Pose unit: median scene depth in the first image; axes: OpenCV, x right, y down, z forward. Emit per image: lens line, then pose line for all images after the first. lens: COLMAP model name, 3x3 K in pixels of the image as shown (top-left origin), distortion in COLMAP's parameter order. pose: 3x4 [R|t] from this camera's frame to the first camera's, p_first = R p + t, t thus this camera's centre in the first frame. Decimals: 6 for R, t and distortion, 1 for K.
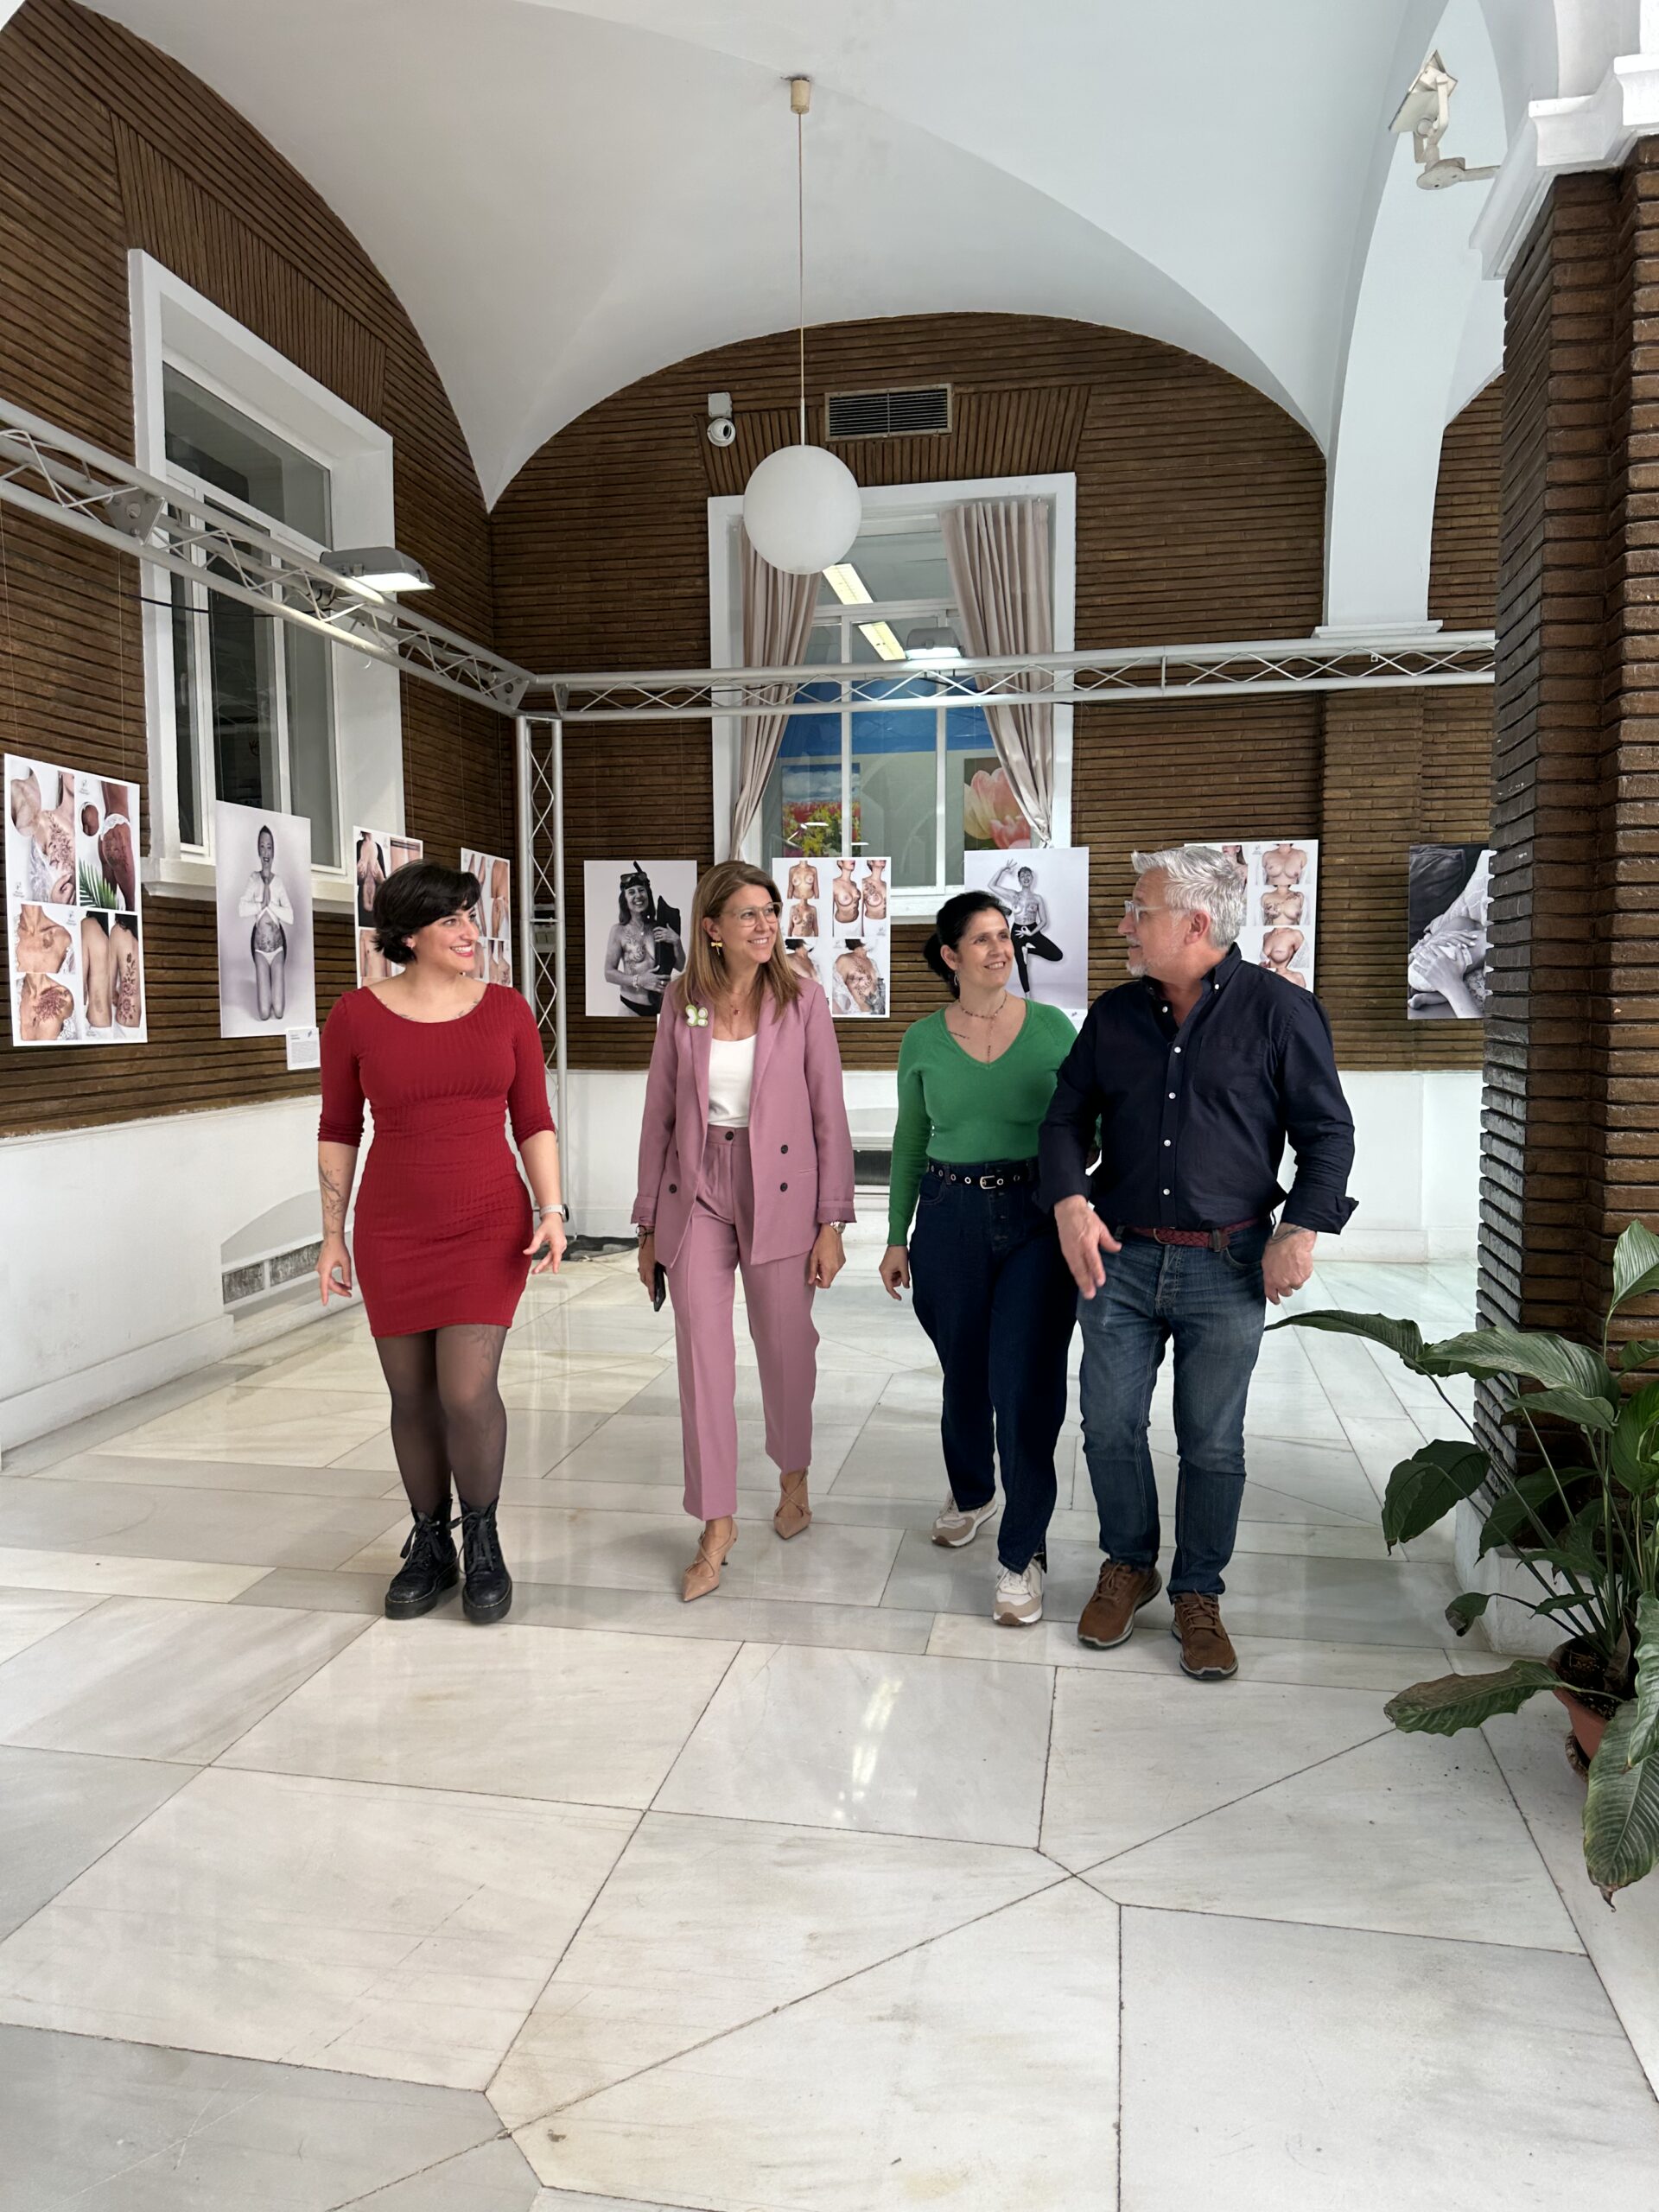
lens RADIAL K [[1562.3, 0, 829.5], [0, 1562.3, 1106.0], [0, 0, 1]] dist [0.185755, -0.394207]
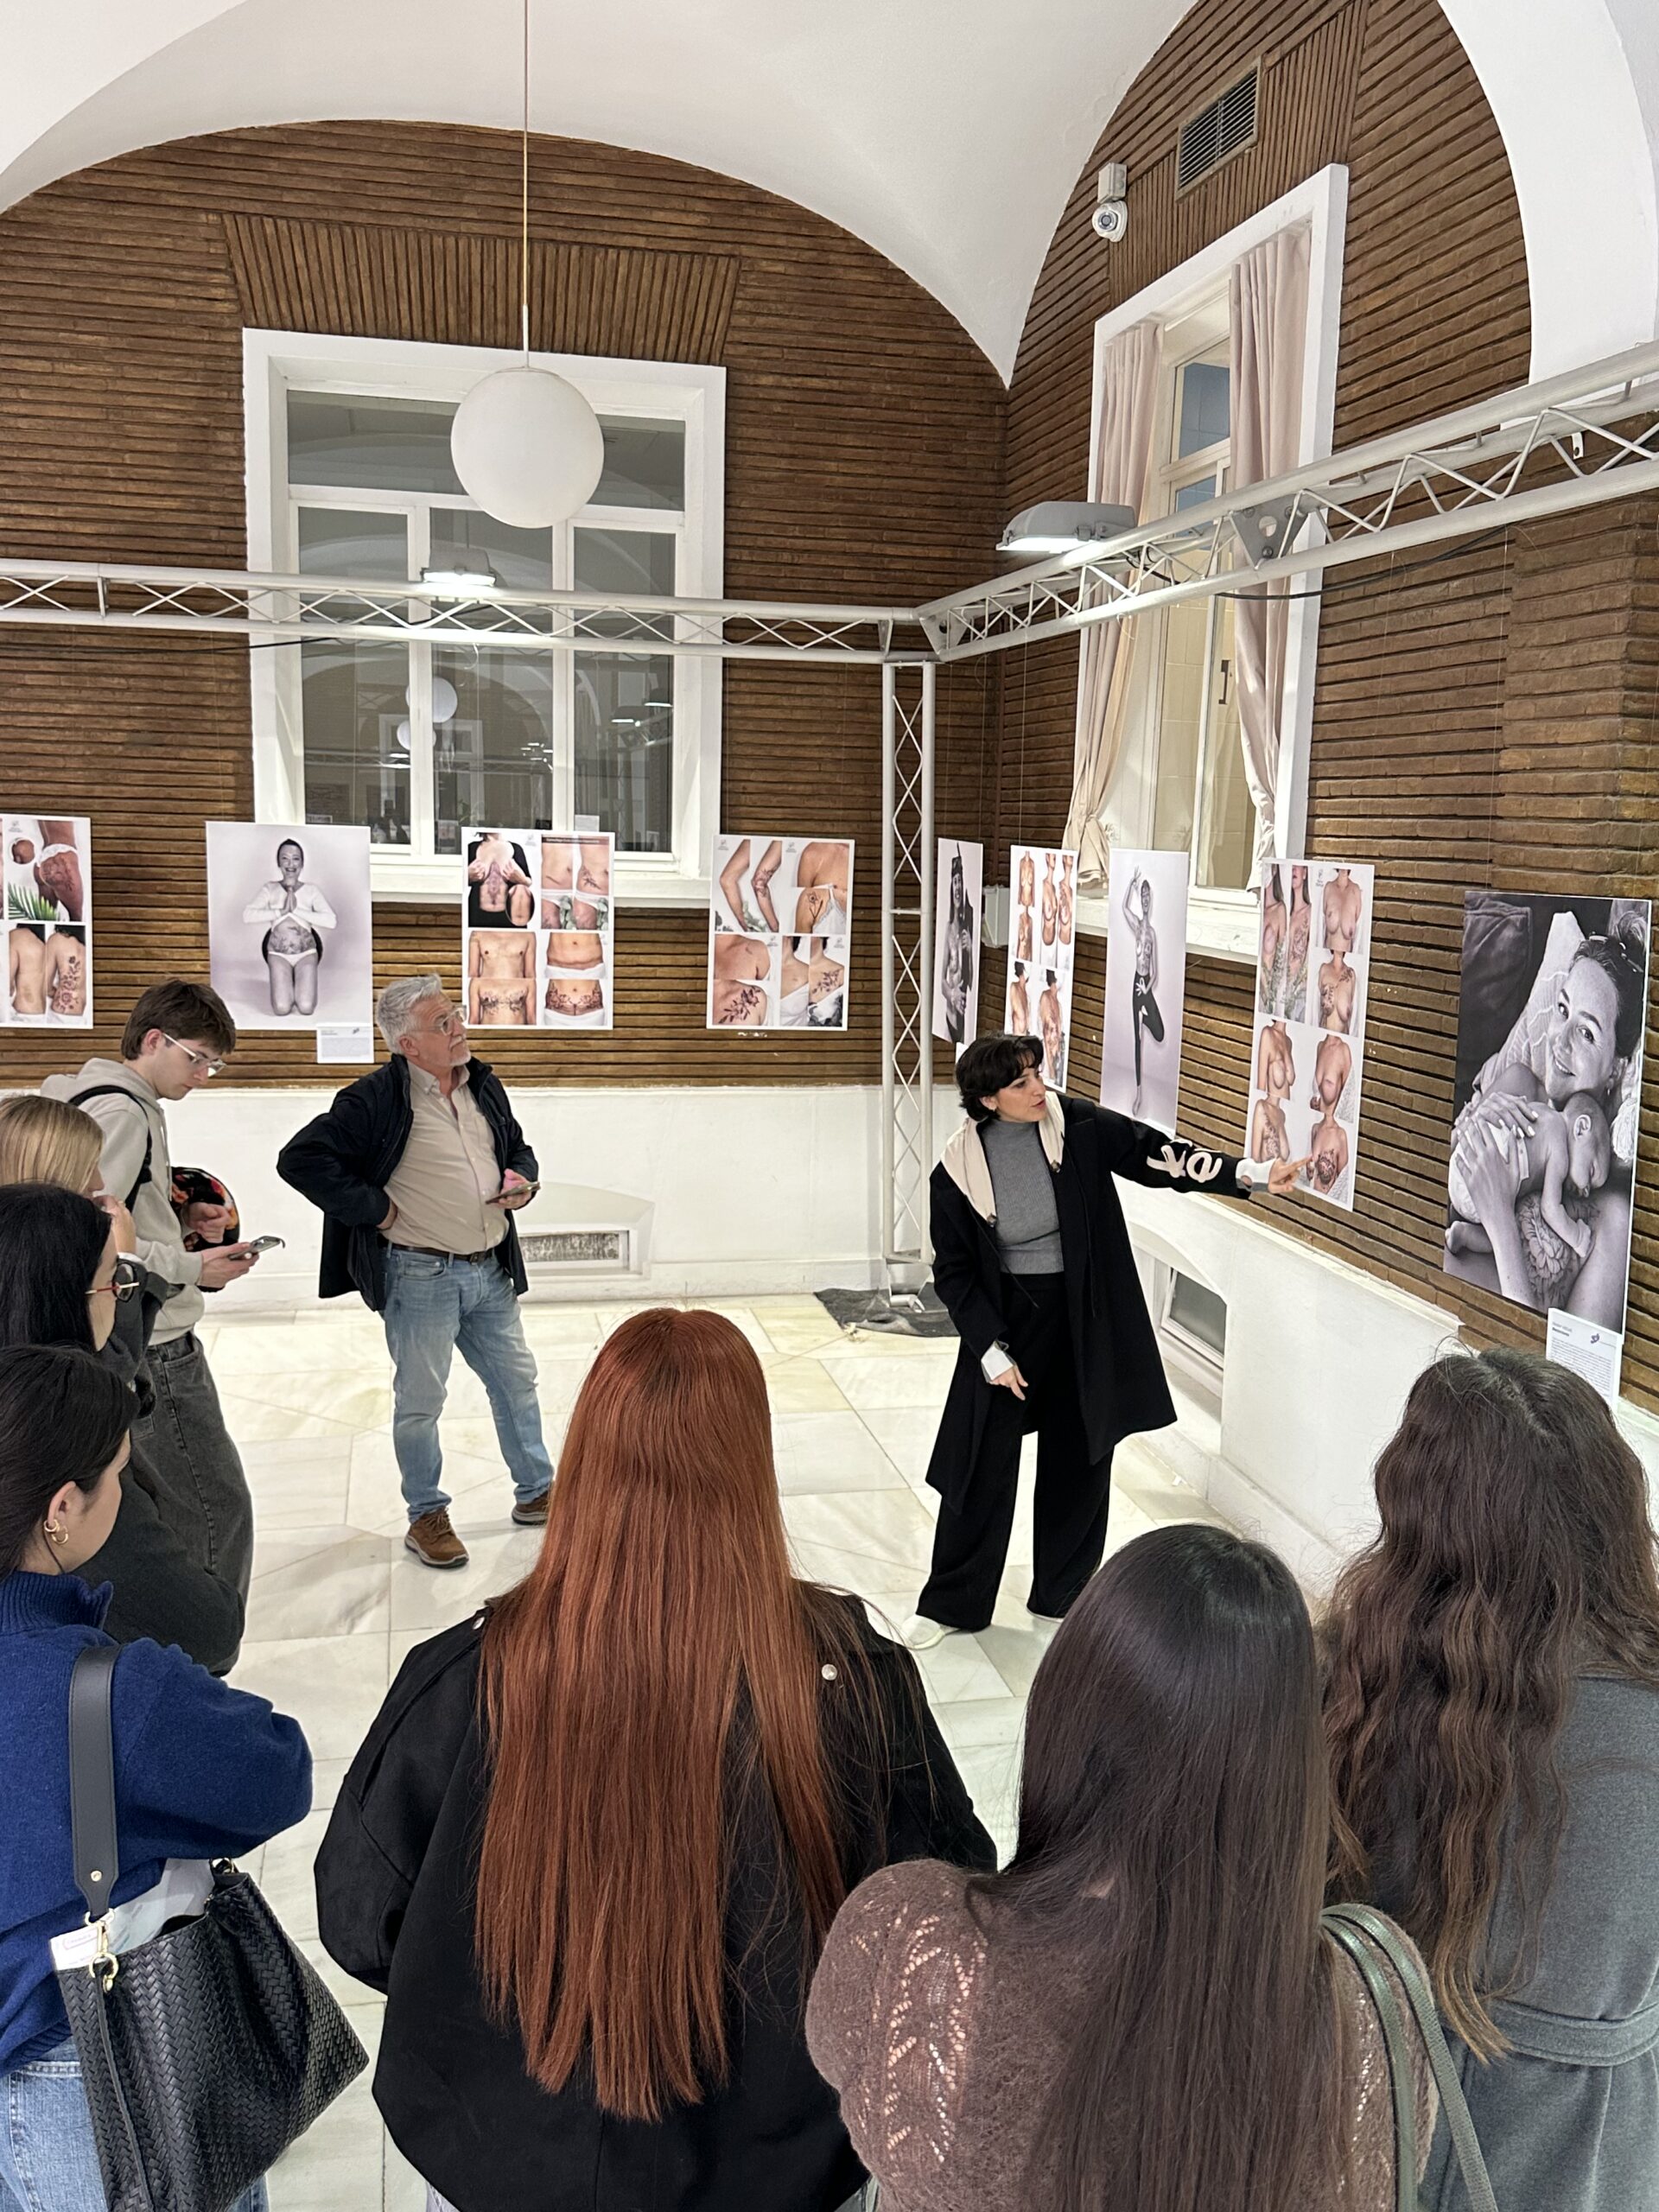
lens RADIAL K [[1965.0, 0, 829.5], [0, 1965.0, 1106.0], [0, 0, 1]] dist [0.106111, -0.005402]
pose [[0.386765, 0.155275, -0.909012, 0.770368], [-0.099168, 0.987009, 0.126404, -0.148883], [0.916831, 0.041256, 0.397139, 0.587769]]
